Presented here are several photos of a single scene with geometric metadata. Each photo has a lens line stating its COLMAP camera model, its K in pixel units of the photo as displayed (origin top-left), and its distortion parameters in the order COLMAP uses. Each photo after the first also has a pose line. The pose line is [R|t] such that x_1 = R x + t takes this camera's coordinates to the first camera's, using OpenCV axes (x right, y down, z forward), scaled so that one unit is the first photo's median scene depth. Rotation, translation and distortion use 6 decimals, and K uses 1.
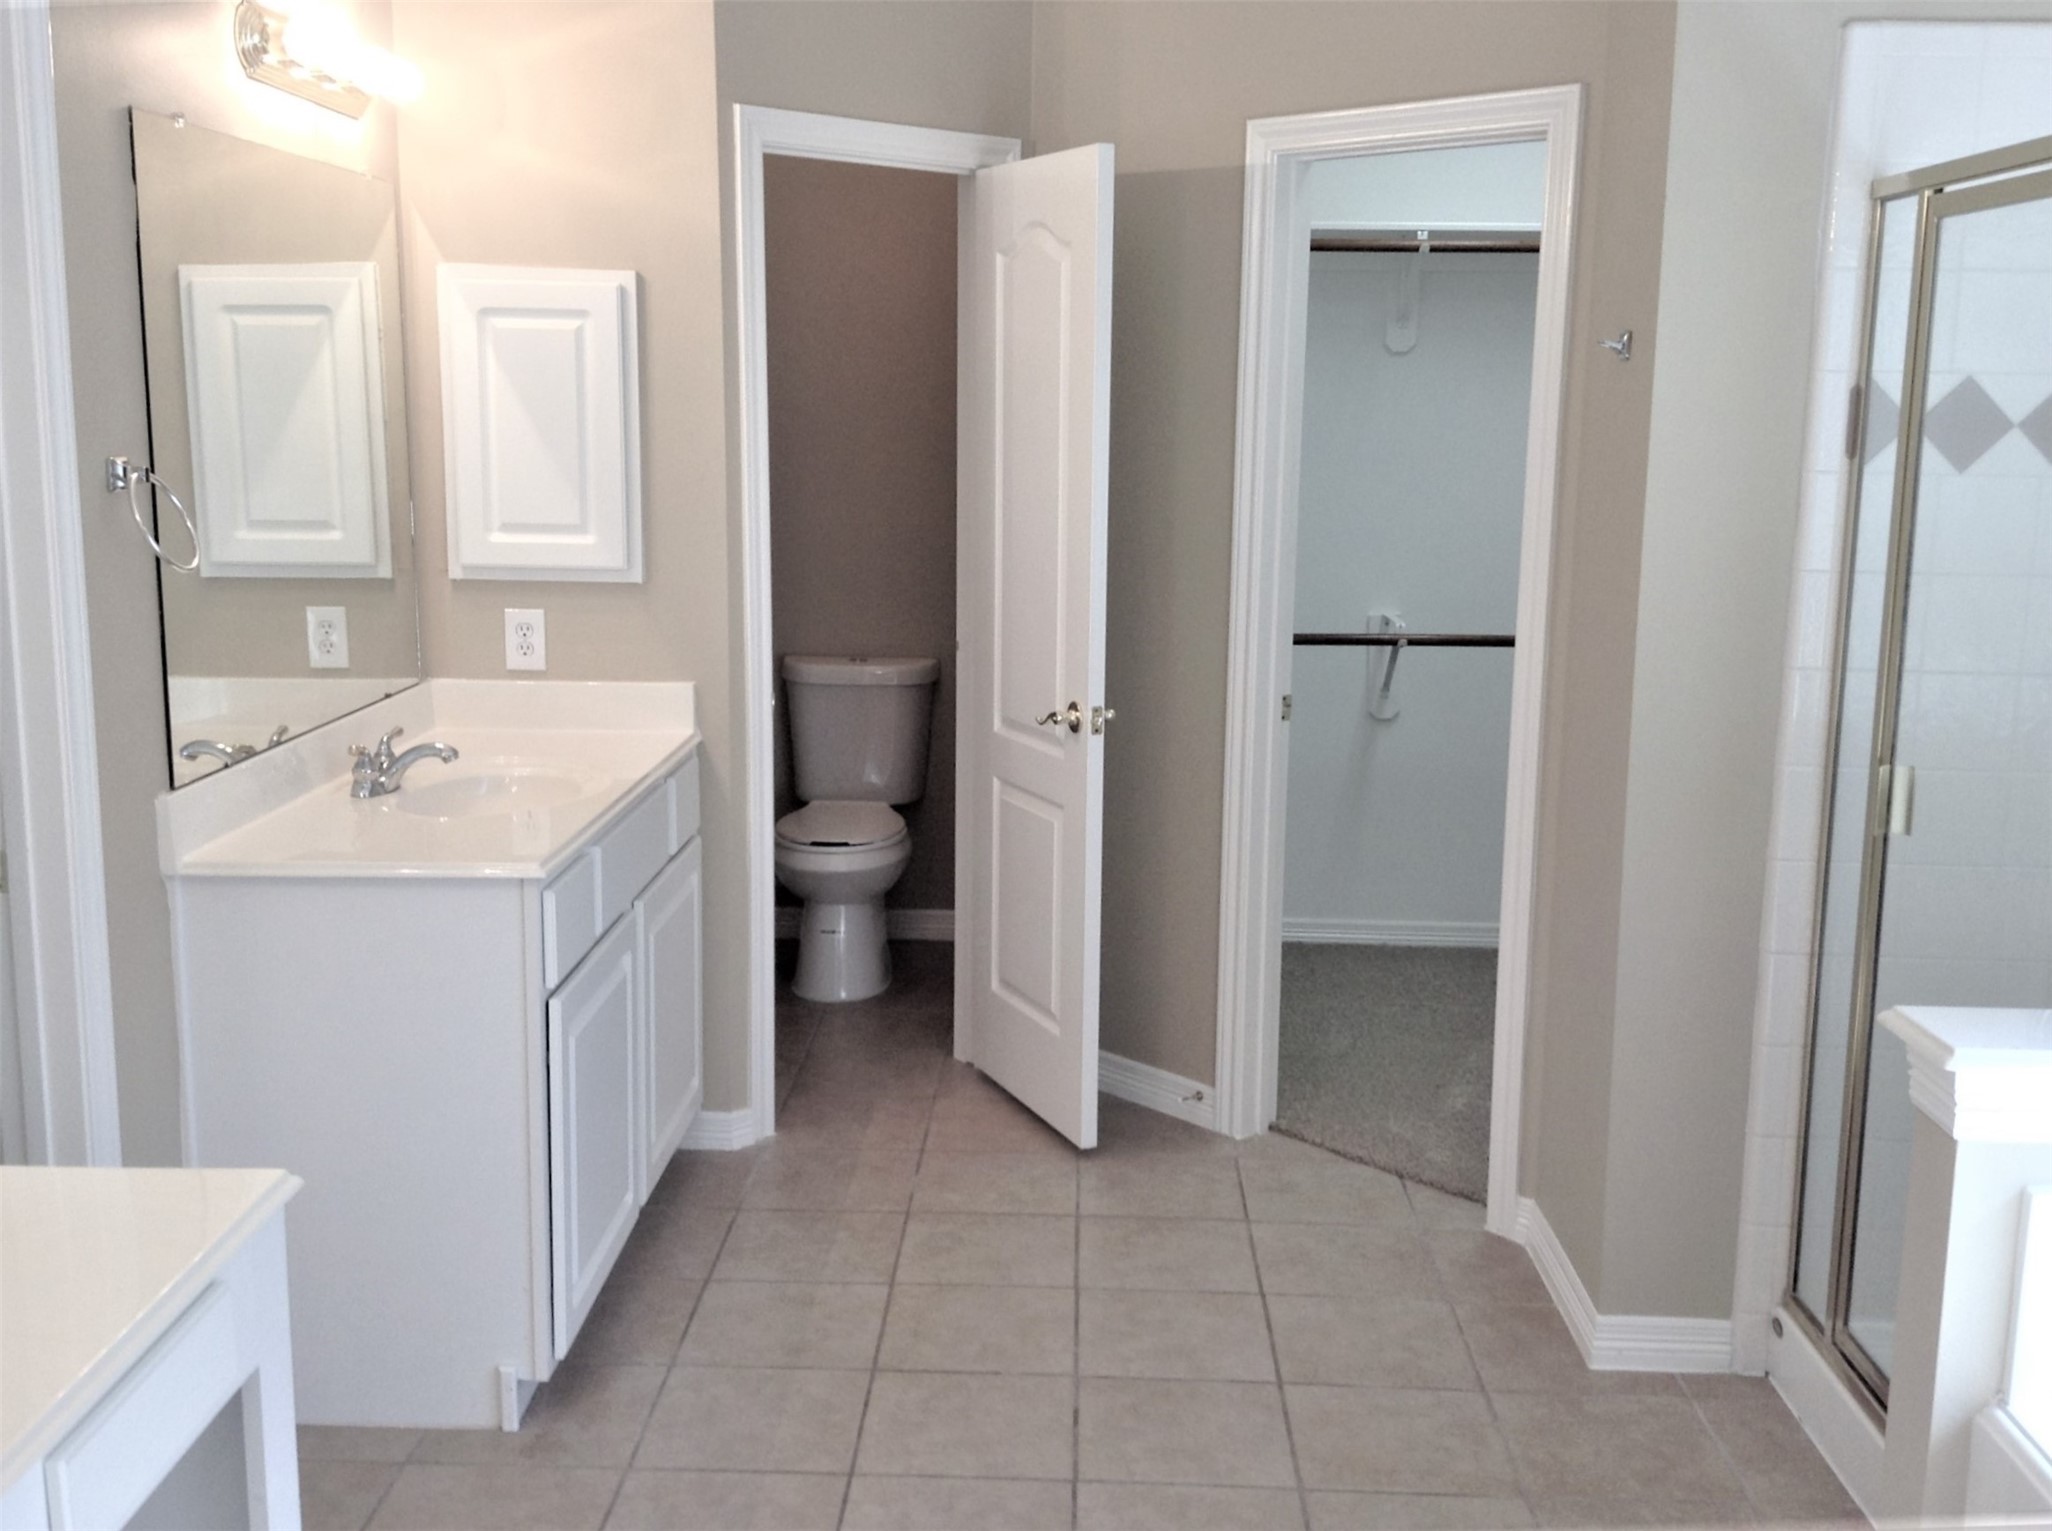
lens RADIAL K [[2087.4, 0, 1026.0], [0, 2087.4, 765.5], [0, 0, 1]] dist [0.202165, -0.325346]
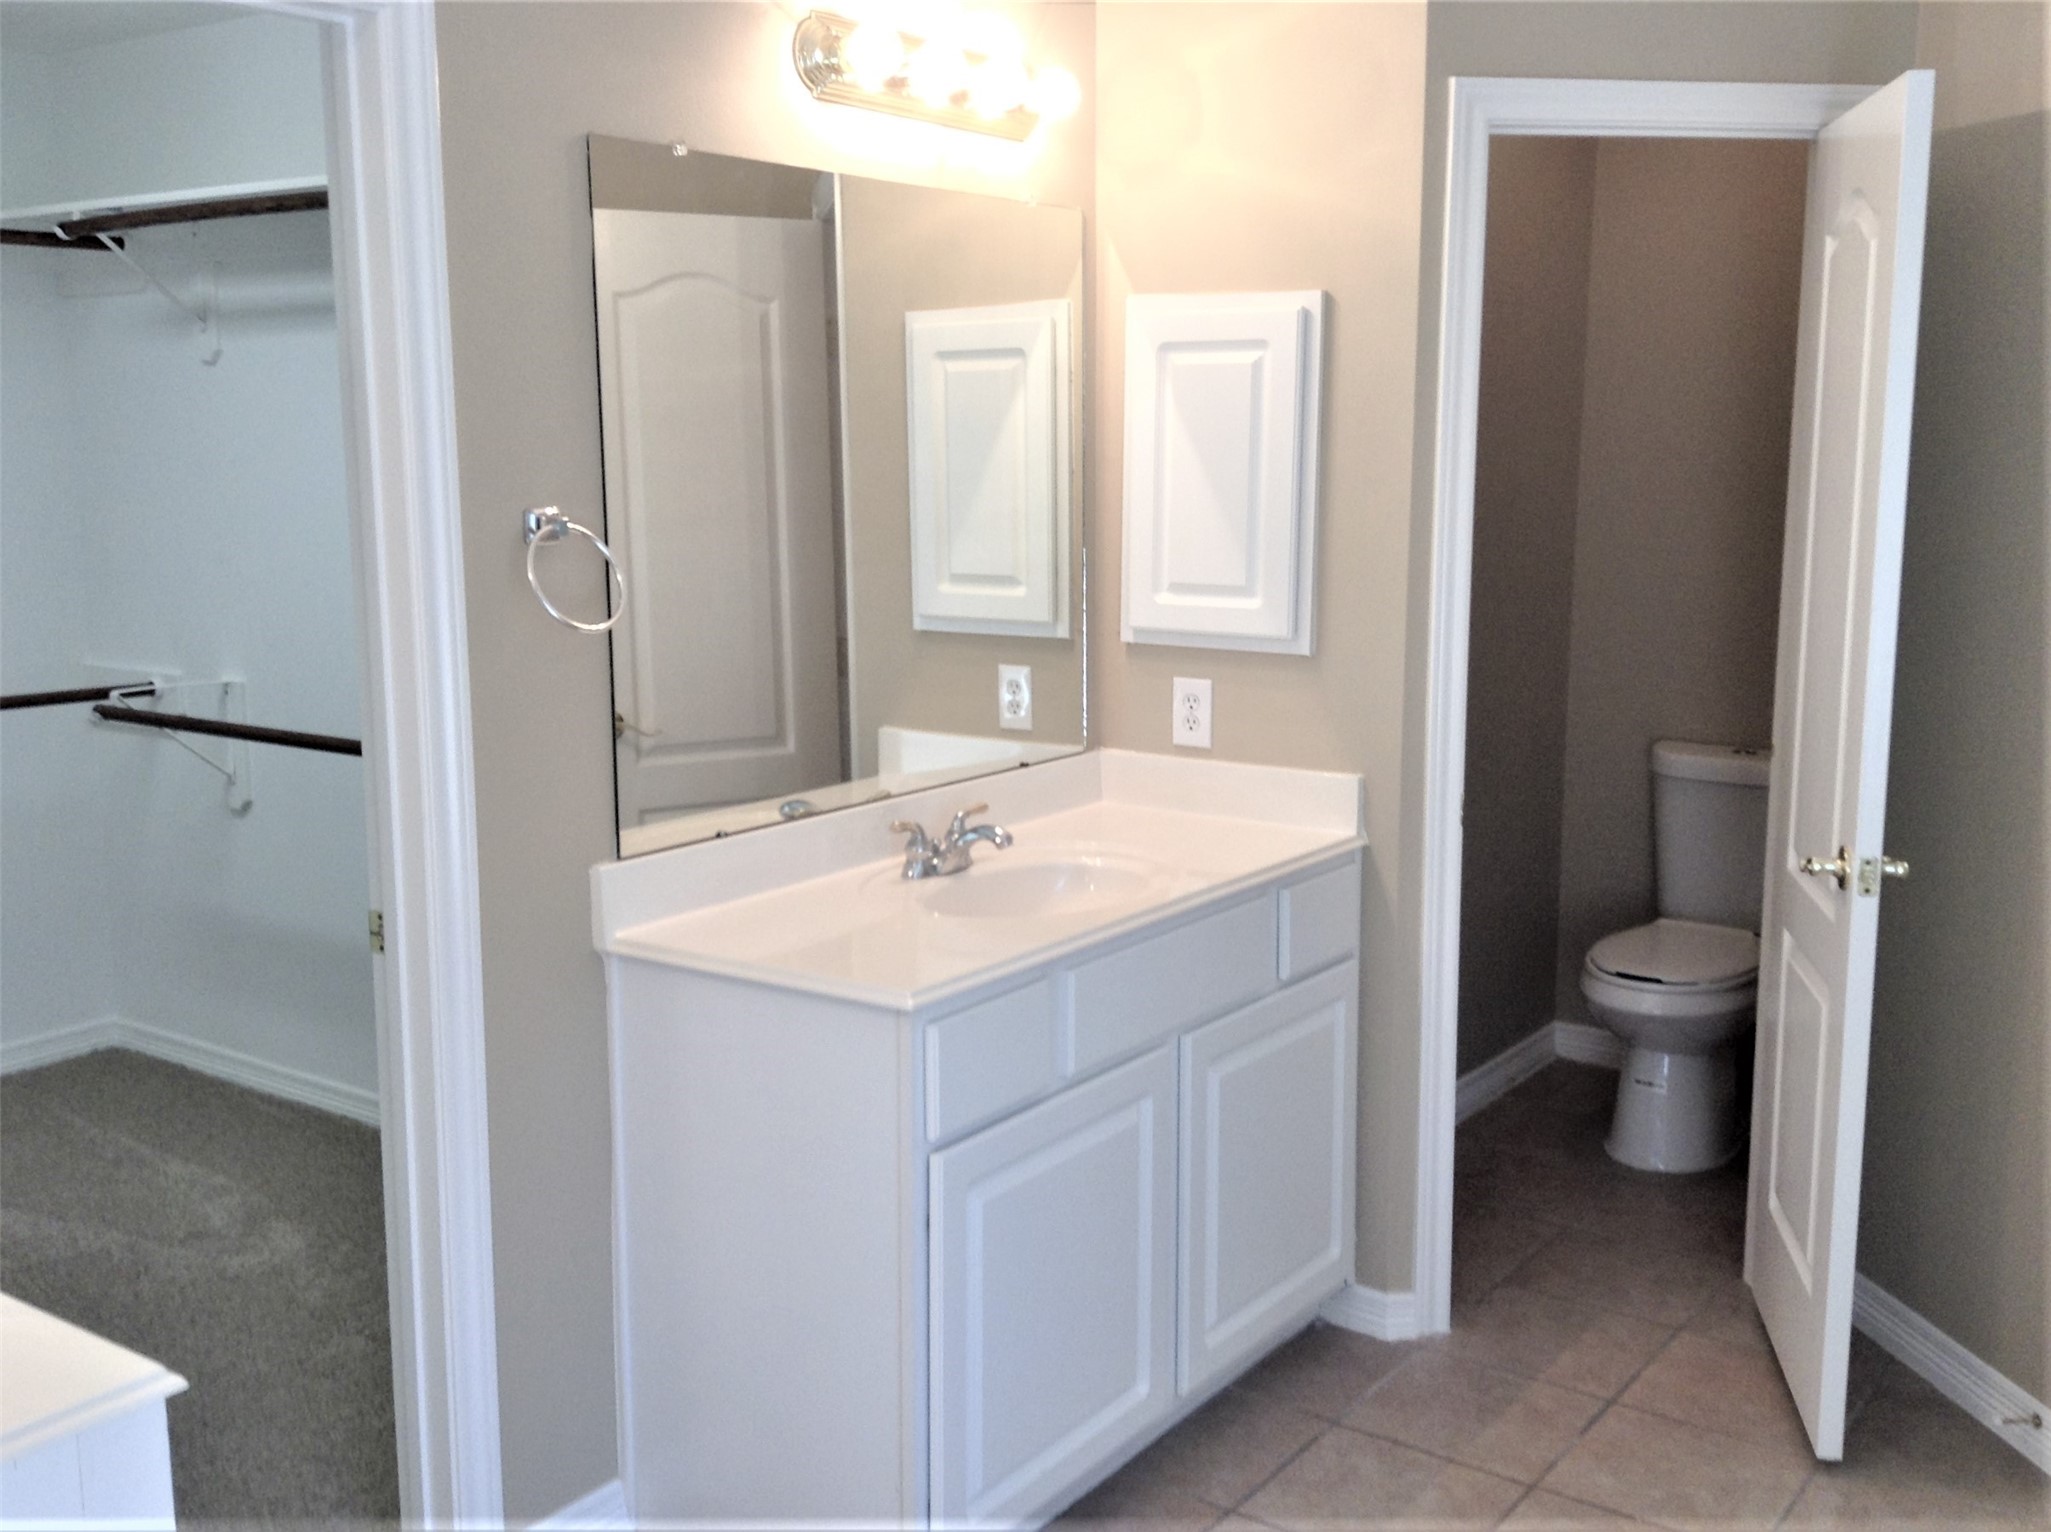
lens RADIAL K [[1995.6, 0, 1091.8], [0, 1995.6, 766.9], [0, 0, 1]] dist [0.241360, -0.543679]
pose [[0.831154, 0.082483, -0.549891, 0.196829], [-0.089136, 0.995912, 0.014658, -0.046013], [0.548852, 0.036832, 0.835108, 0.274594]]
